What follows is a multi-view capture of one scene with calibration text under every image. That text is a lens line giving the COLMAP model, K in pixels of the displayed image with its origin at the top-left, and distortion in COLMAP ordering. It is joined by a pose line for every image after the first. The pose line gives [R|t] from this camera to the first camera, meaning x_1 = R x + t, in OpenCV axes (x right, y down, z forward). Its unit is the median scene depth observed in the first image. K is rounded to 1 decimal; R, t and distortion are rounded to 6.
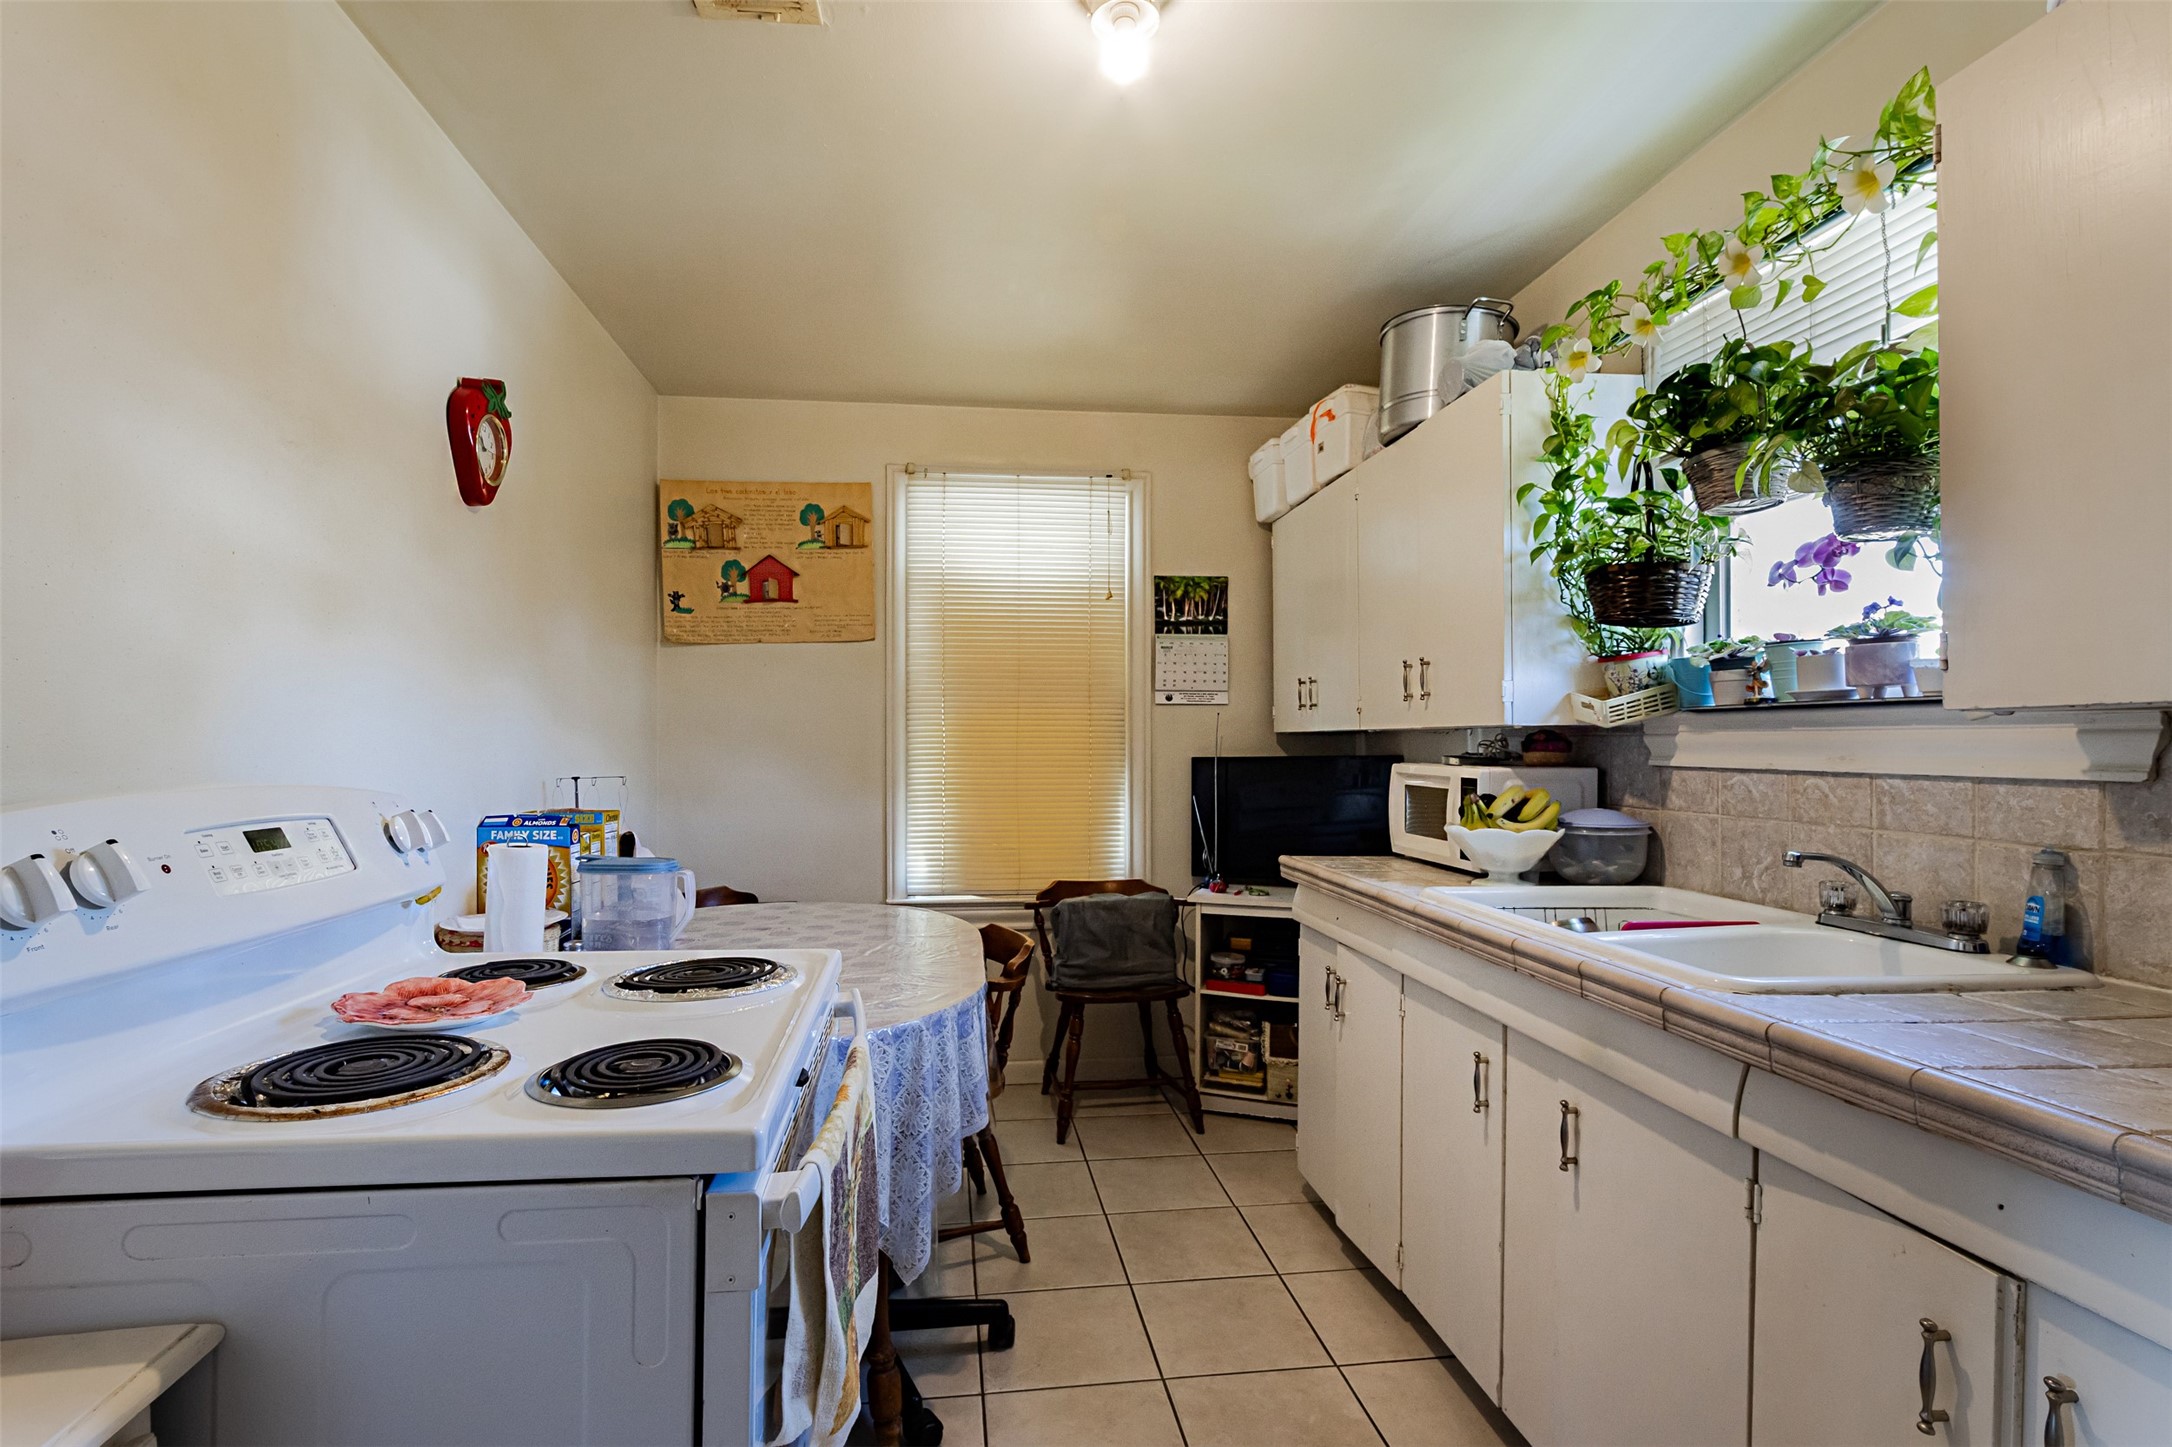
lens RADIAL K [[1049.3, 0, 1055.0], [0, 1049.3, 742.7], [0, 0, 1]] dist [-0.000657, -0.000062]
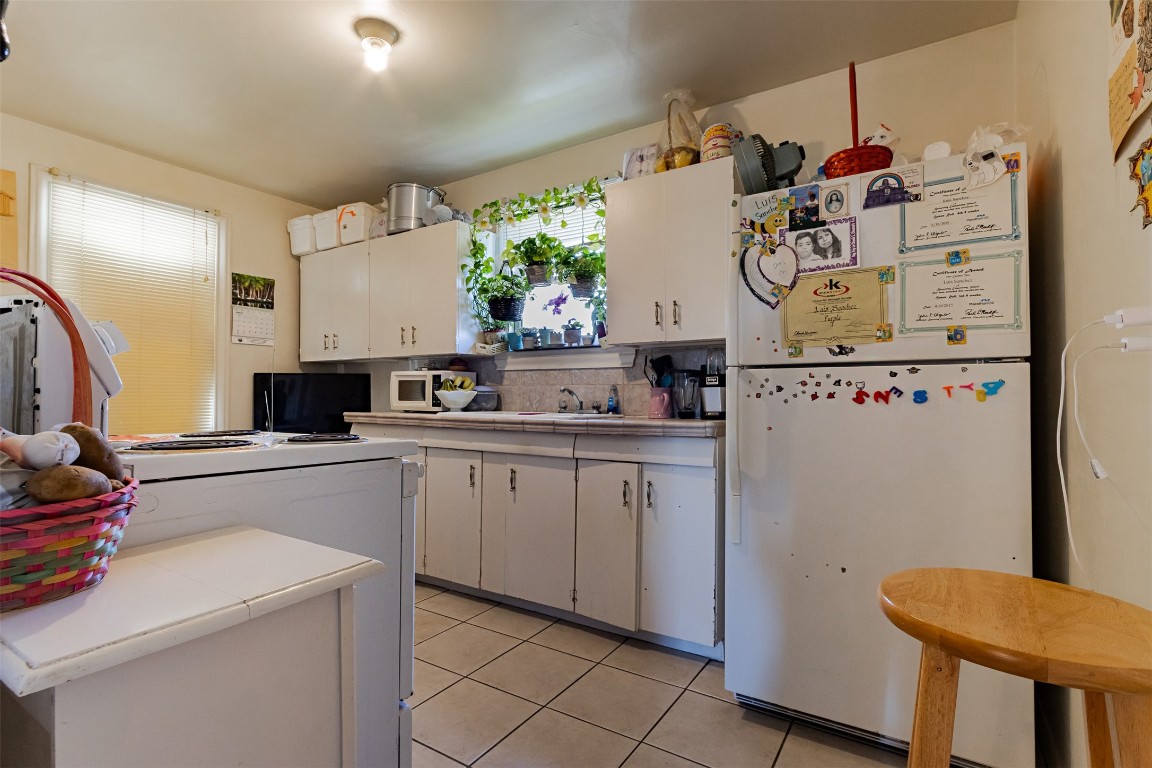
lens RADIAL K [[561.6, 0, 576.0], [0, 561.6, 384.0], [0, 0, 1]] dist [0.024217, 0.000462]
pose [[0.638959, 0.016317, 0.769068, -0.487149], [-0.001841, 0.999805, -0.019683, 0.091810], [-0.769239, 0.011161, 0.638864, -0.145822]]
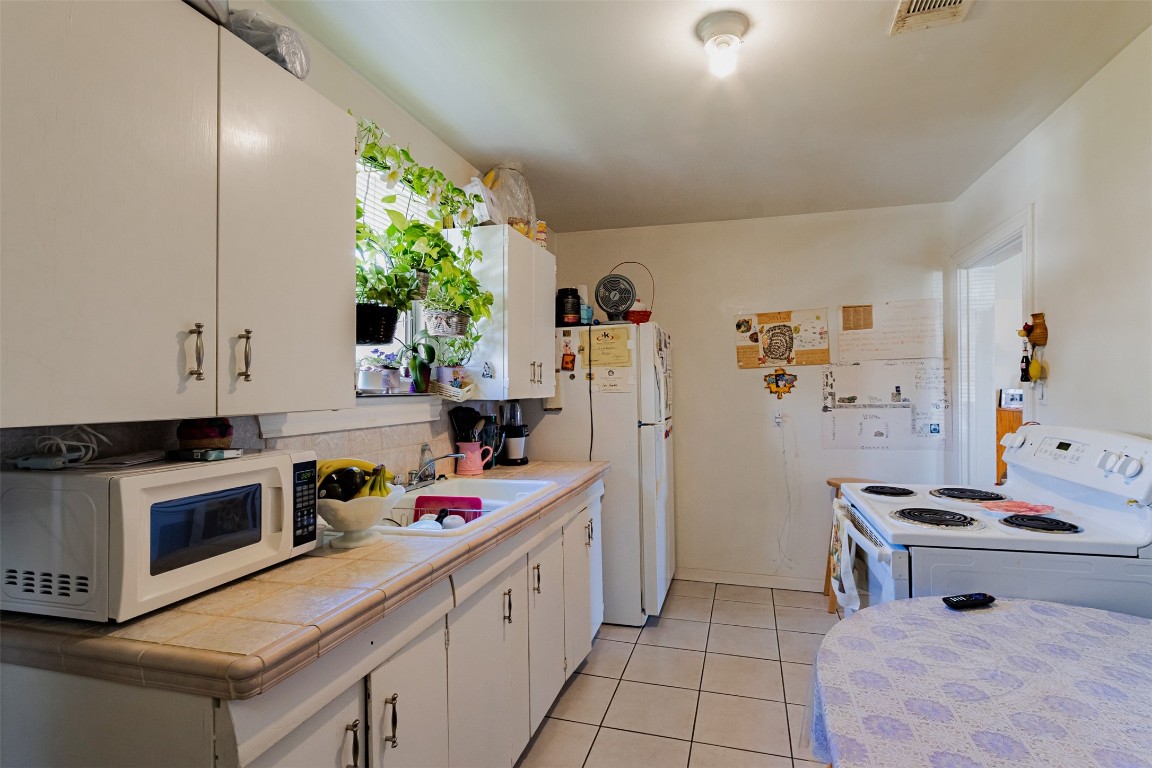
lens RADIAL K [[561.6, 0, 576.0], [0, 561.6, 384.0], [0, 0, 1]] dist [0.024217, 0.000462]
pose [[-0.918331, 0.008039, 0.395732, -0.077362], [0.006735, 0.999966, -0.004683, -0.042434], [-0.395756, -0.001636, -0.918354, 1.555931]]
